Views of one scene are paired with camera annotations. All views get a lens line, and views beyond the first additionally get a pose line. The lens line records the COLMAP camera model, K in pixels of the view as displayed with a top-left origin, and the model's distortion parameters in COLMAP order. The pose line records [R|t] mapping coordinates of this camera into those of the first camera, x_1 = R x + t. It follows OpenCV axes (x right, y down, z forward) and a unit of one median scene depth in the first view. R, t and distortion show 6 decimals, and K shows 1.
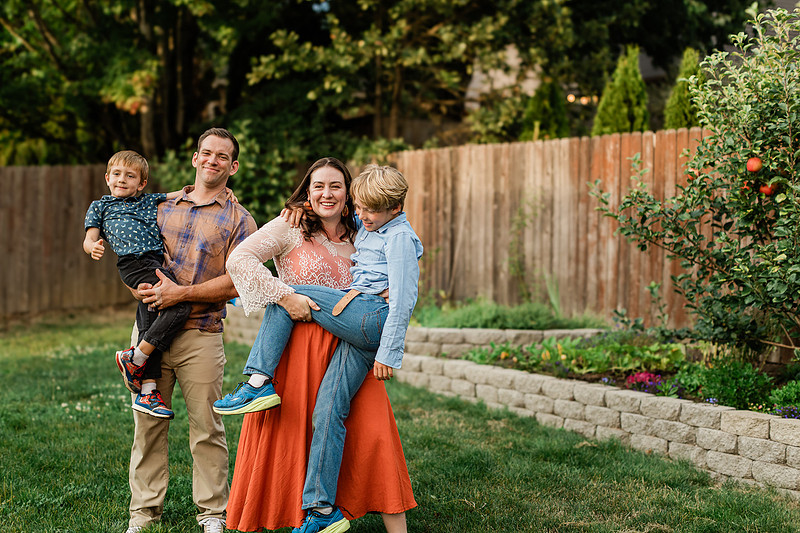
lens RADIAL K [[1141.9, 0, 398.6], [0, 1141.9, 268.1], [0, 0, 1]] dist [0.016585, 0.000000]
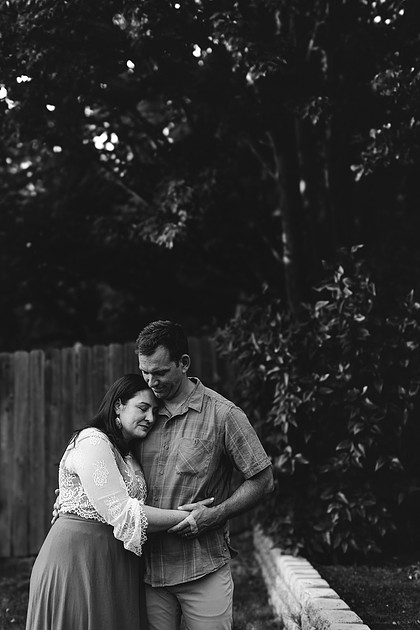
lens RADIAL K [[899.2, 0, 193.2], [0, 899.2, 310.9], [0, 0, 1]] dist [0.016585, 0.000000]
pose [[0.875289, -0.083218, -0.476386, 0.011612], [0.021253, 0.990750, -0.134022, -0.034781], [0.483133, 0.107184, 0.868962, 0.563014]]
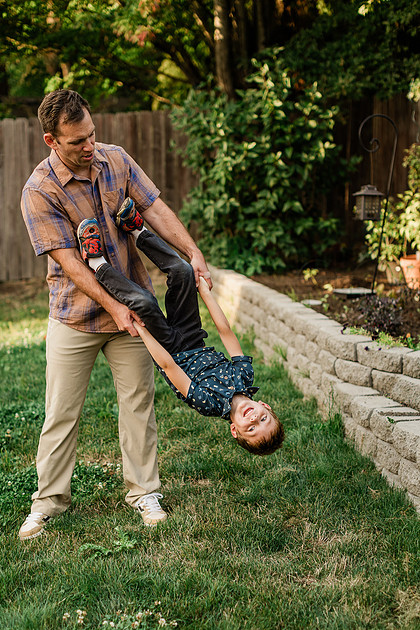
lens RADIAL K [[979.5, 0, 224.5], [0, 979.5, 337.4], [0, 0, 1]] dist [0.032668, 0.000000]
pose [[0.931718, 0.038727, -0.361111, 0.091852], [0.010374, 0.991055, 0.133052, -0.018377], [0.363033, -0.127713, 0.922982, 0.319297]]
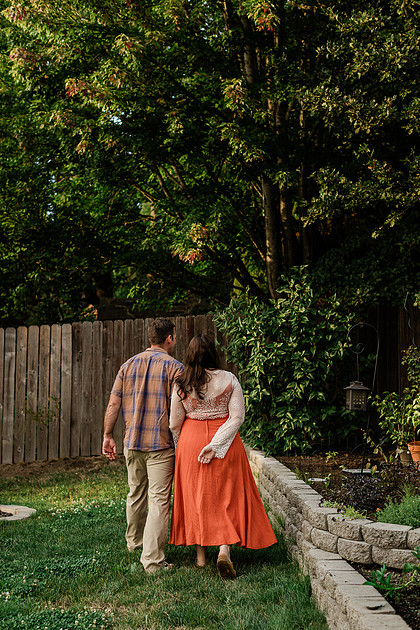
lens RADIAL K [[899.2, 0, 207.5], [0, 899.2, 319.0], [0, 0, 1]] dist [0.016585, 0.000000]
pose [[0.883285, -0.036486, -0.467415, 0.152481], [-0.001308, 0.996772, -0.080279, -0.021471], [0.468835, 0.071520, 0.880385, 0.291210]]
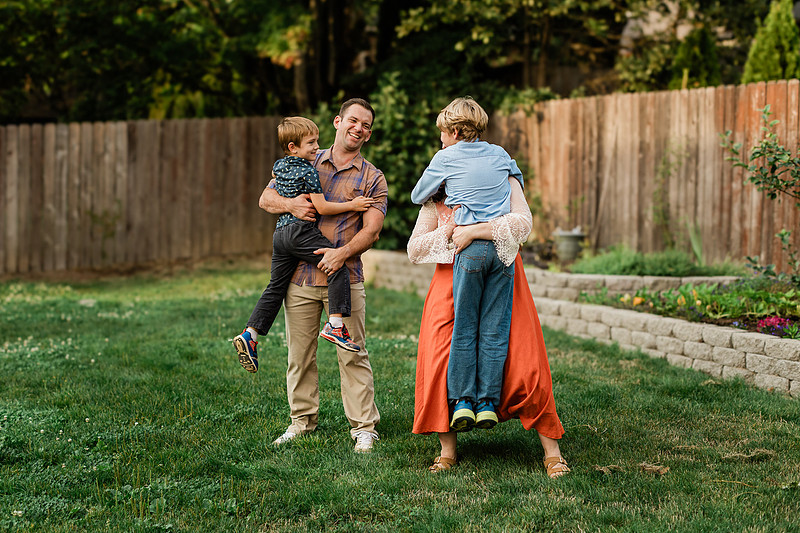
lens RADIAL K [[1243.9, 0, 399.9], [0, 1243.9, 263.9], [0, 0, 1]] dist [0.032668, 0.000000]
pose [[0.991236, 0.006290, -0.131953, 0.019373], [-0.001547, 0.999350, 0.036014, 0.002210], [0.132094, -0.035494, 0.990602, -0.114462]]
